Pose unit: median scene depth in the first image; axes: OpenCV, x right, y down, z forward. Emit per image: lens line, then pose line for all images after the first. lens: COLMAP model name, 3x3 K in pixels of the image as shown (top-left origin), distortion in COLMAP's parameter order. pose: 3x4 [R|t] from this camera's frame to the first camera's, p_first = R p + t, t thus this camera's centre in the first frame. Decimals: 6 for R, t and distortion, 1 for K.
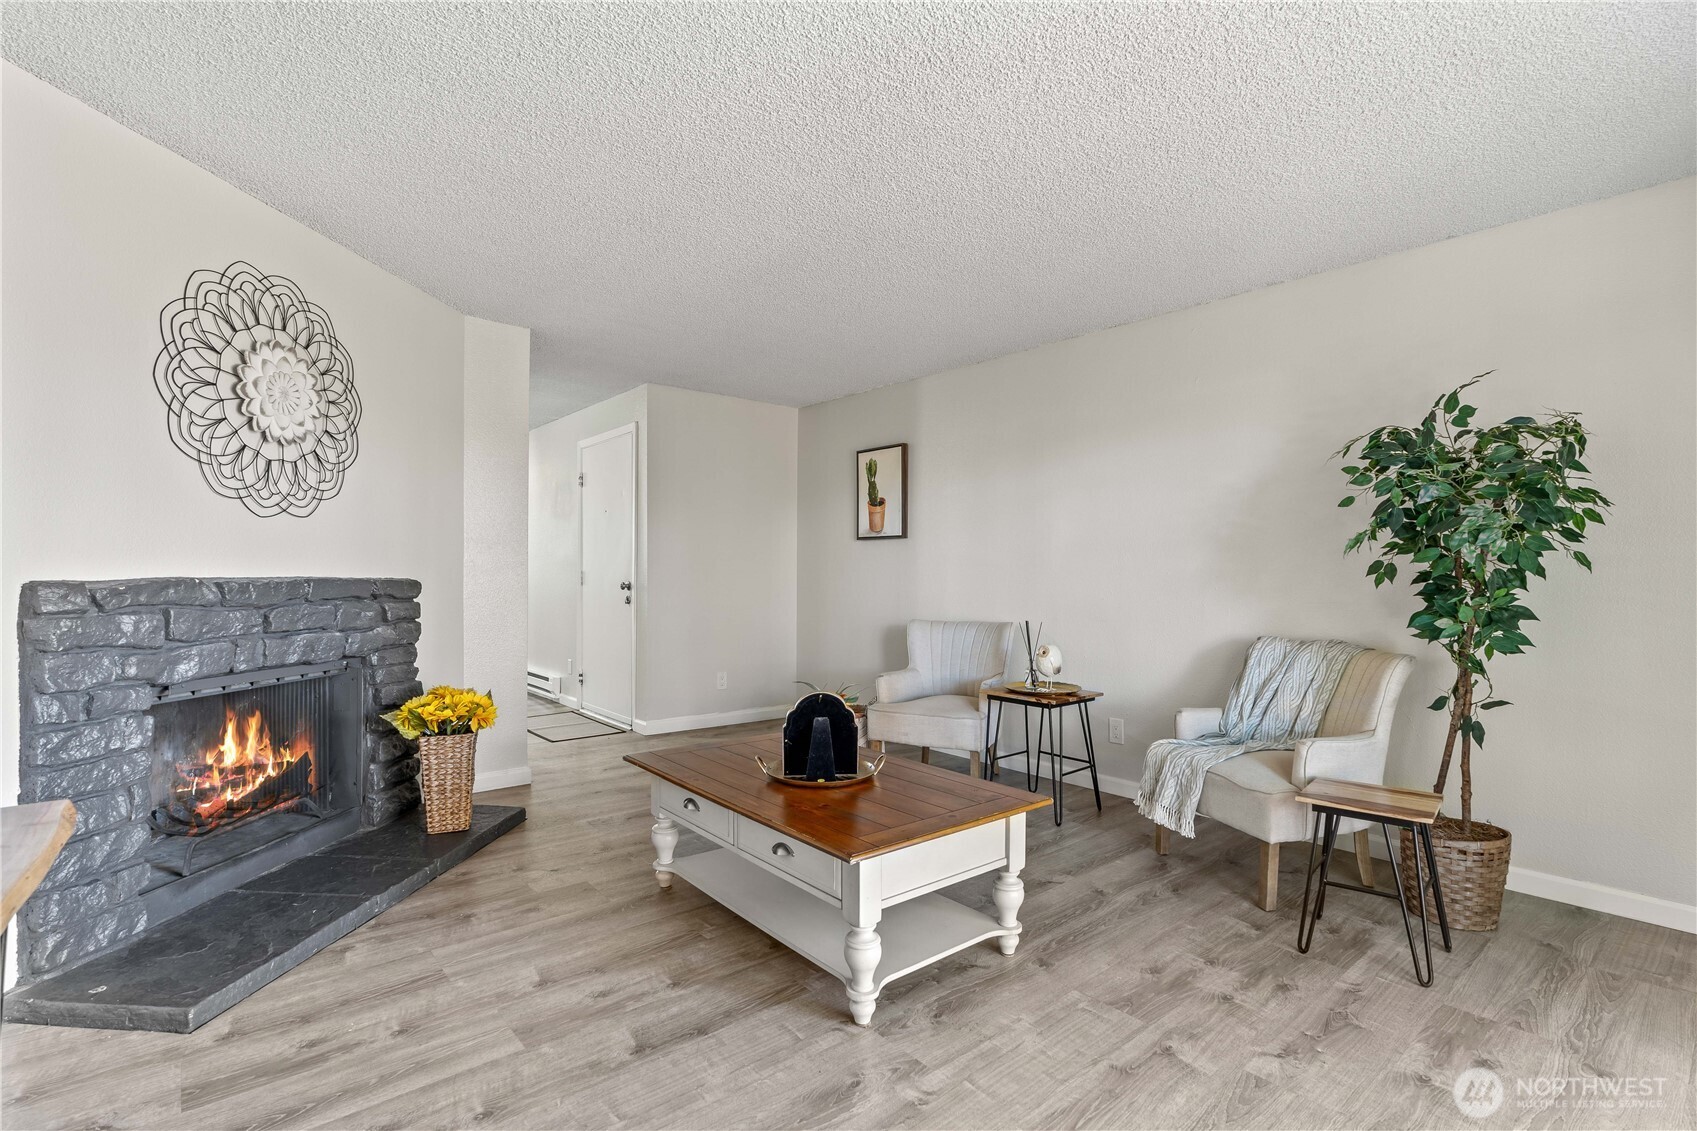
lens RADIAL K [[782.8, 0, 856.5], [0, 782.8, 565.6], [0, 0, 1]] dist [-0.008160, 0.000477]
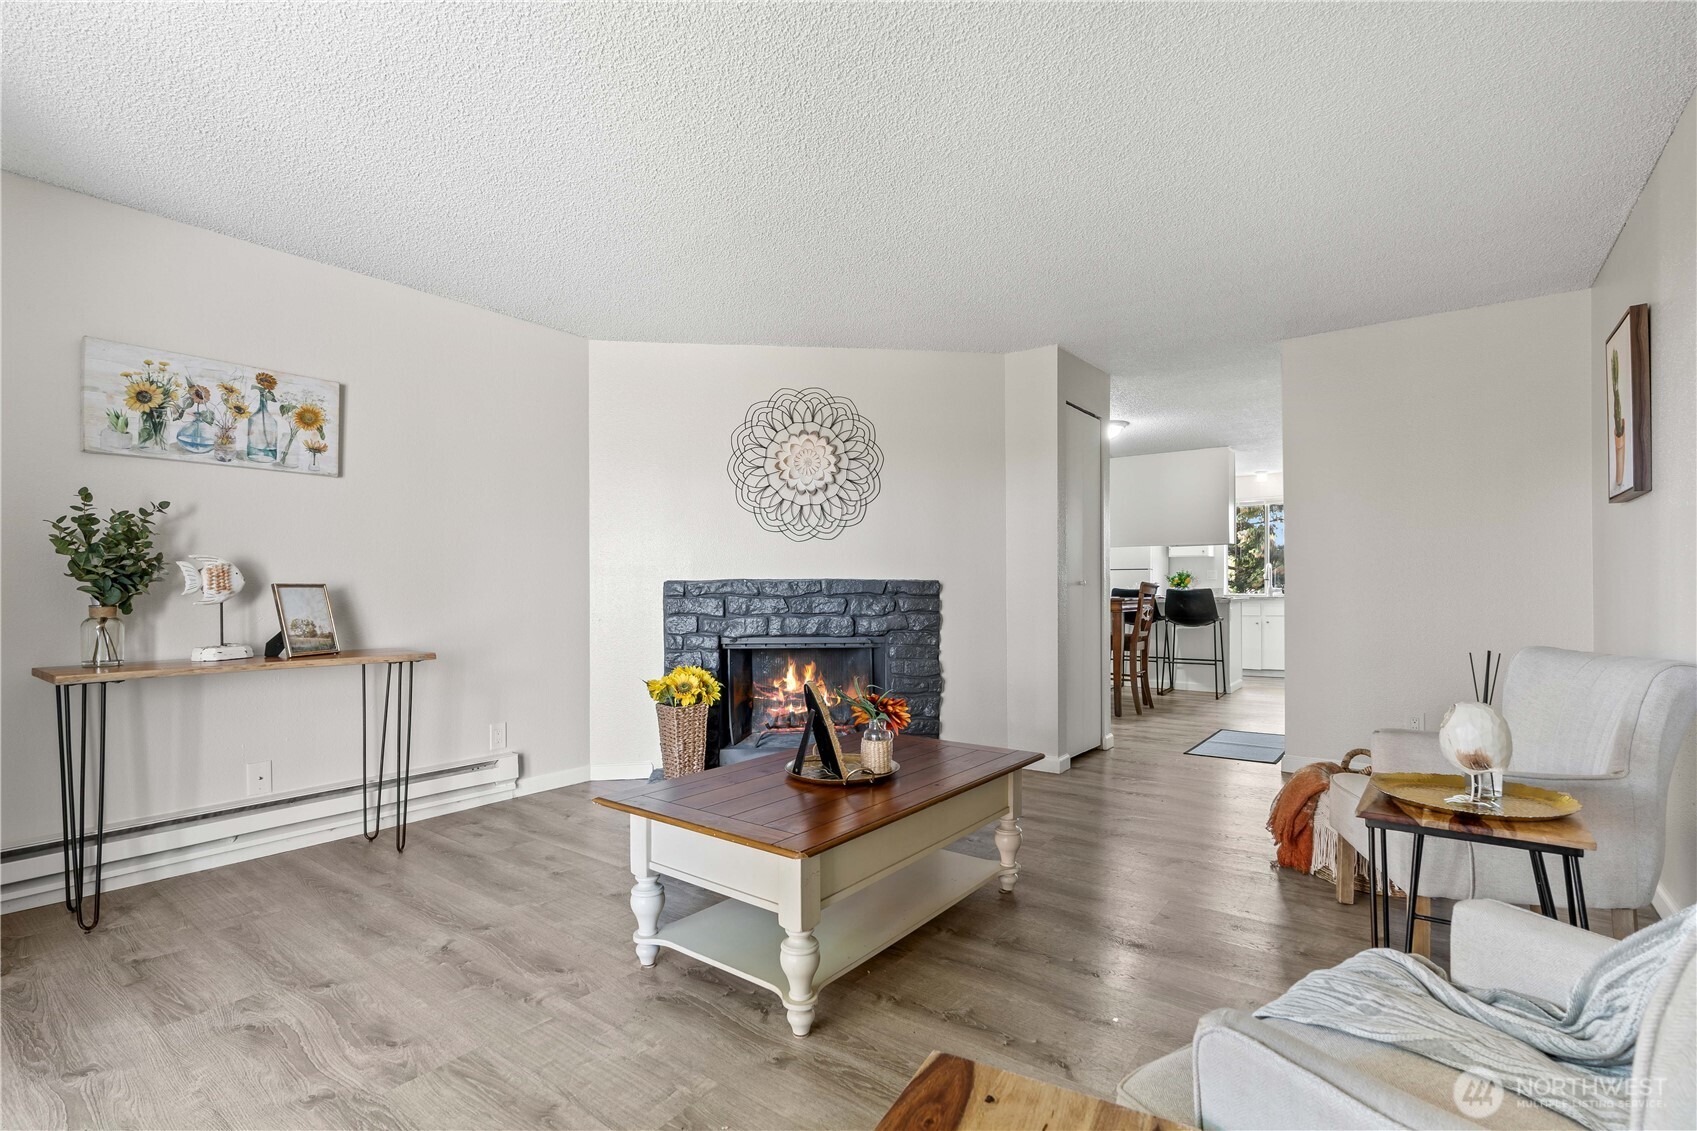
lens RADIAL K [[782.8, 0, 856.2], [0, 782.8, 588.3], [0, 0, 1]] dist [-0.008160, 0.000477]
pose [[0.217516, 0.006521, -0.976035, 0.881678], [0.012689, 0.999874, 0.009508, 0.021815], [0.975974, -0.014453, 0.217406, 0.788042]]
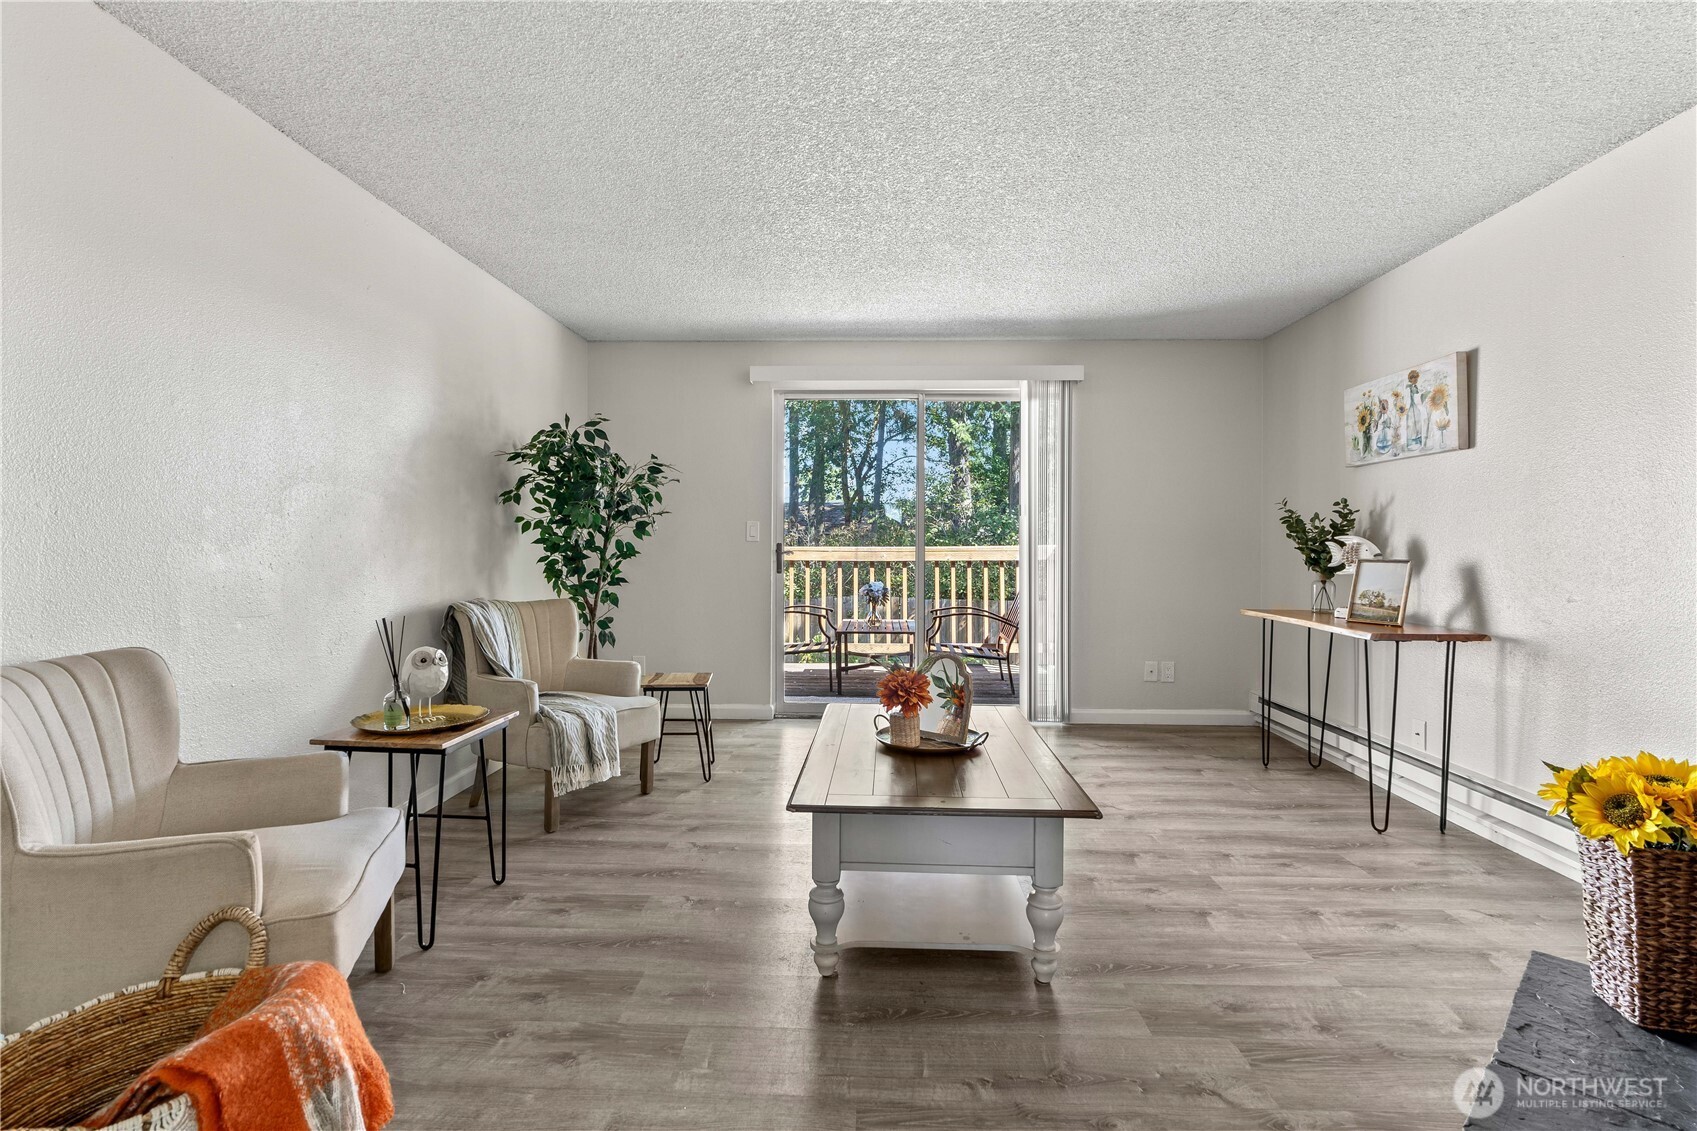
lens RADIAL K [[782.8, 0, 855.9], [0, 782.8, 557.2], [0, 0, 1]] dist [-0.008160, 0.000477]
pose [[-0.737171, -0.014911, 0.675542, -0.634966], [-0.018751, 0.999823, 0.001606, 0.026732], [-0.675446, -0.011483, -0.737320, 1.756844]]
